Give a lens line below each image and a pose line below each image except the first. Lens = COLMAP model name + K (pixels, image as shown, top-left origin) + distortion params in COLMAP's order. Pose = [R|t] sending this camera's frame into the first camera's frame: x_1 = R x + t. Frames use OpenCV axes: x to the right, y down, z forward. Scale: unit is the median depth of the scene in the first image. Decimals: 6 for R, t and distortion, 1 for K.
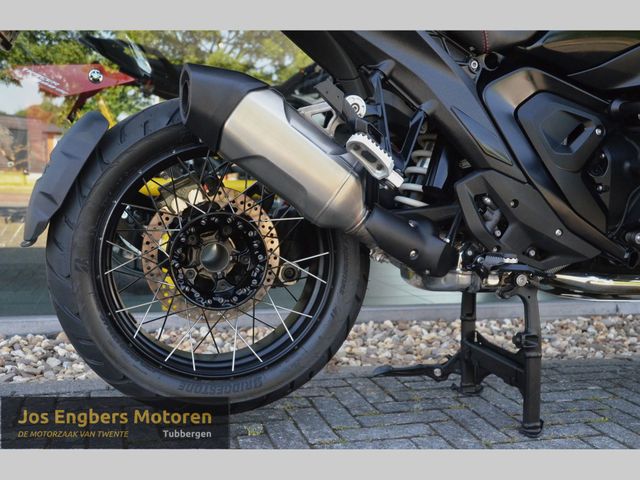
lens RADIAL K [[733.3, 0, 320.7], [0, 733.3, 250.8], [0, 0, 1]] dist [0.001950, 0.031505]
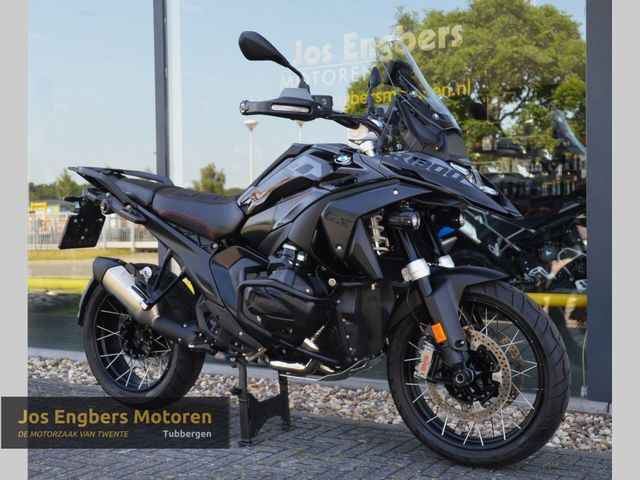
lens RADIAL K [[801.5, 0, 321.6], [0, 801.5, 251.1], [0, 0, 1]] dist [-0.028346, -0.033949]
pose [[0.677850, -0.017188, -0.734999, 1.966245], [-0.047282, 0.996638, -0.066912, -0.108024], [0.733678, 0.080108, 0.674758, -0.239889]]
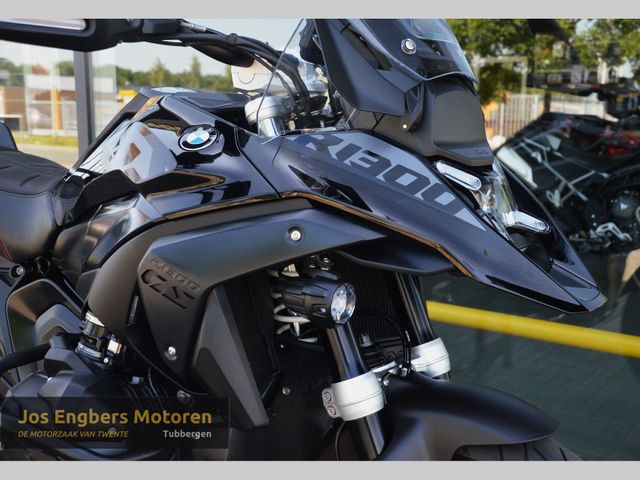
lens RADIAL K [[760.2, 0, 354.5], [0, 760.2, 242.4], [0, 0, 1]] dist [0.008606, 0.024417]
pose [[0.640495, 0.102466, -0.761095, 1.348902], [-0.083122, 0.994486, 0.063937, -0.402705], [0.763450, 0.022312, 0.645481, 0.646881]]
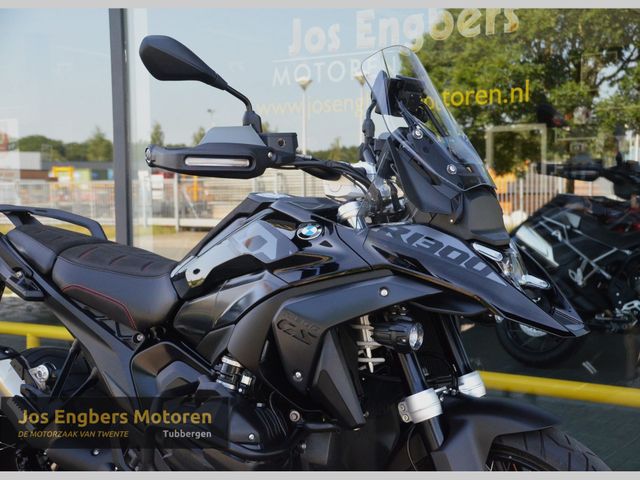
lens RADIAL K [[920.2, 0, 366.3], [0, 920.2, 238.5], [0, 0, 1]] dist [0.088992, 0.068320]
pose [[0.656566, 0.000177, -0.754268, 1.744317], [-0.057277, 0.997124, -0.049624, -0.370779], [0.752091, 0.075784, 0.654688, 0.183881]]
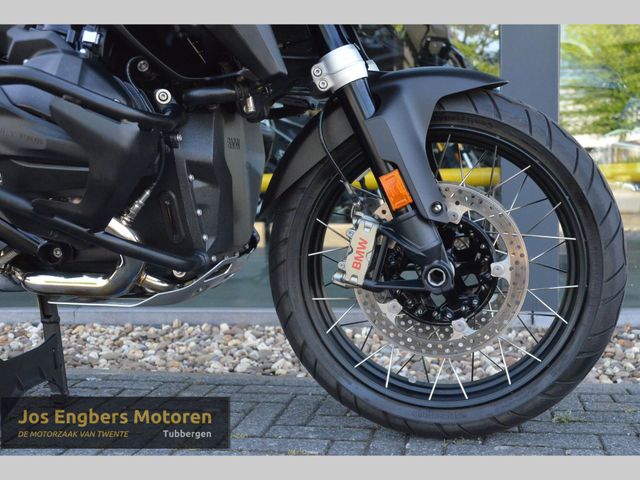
lens RADIAL K [[737.4, 0, 347.6], [0, 737.4, 253.7], [0, 0, 1]] dist [-0.032205, 0.264676]
pose [[0.901789, -0.004246, -0.432156, 1.137237], [0.004775, 0.999989, 0.000139, 0.013095], [0.432151, -0.002188, 0.901799, 0.402194]]
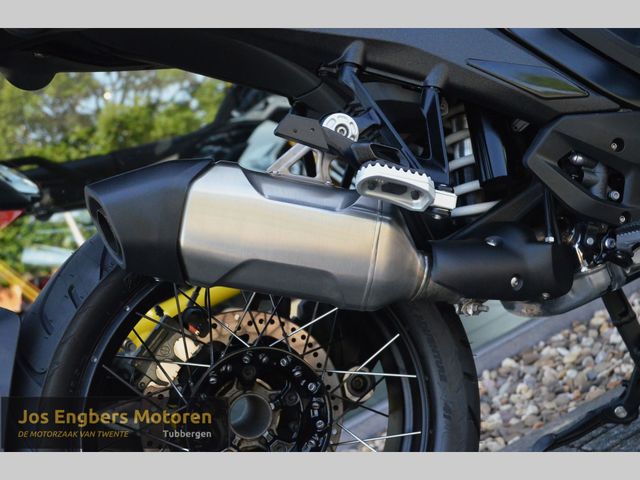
lens RADIAL K [[1009.2, 0, 336.0], [0, 1009.2, 242.8], [0, 0, 1]] dist [0.219226, 0.039026]
pose [[0.893855, -0.448356, 0.000474, -0.003710], [0.447937, 0.892972, -0.044203, -0.056847], [0.019395, 0.039723, 0.999022, 0.067970]]
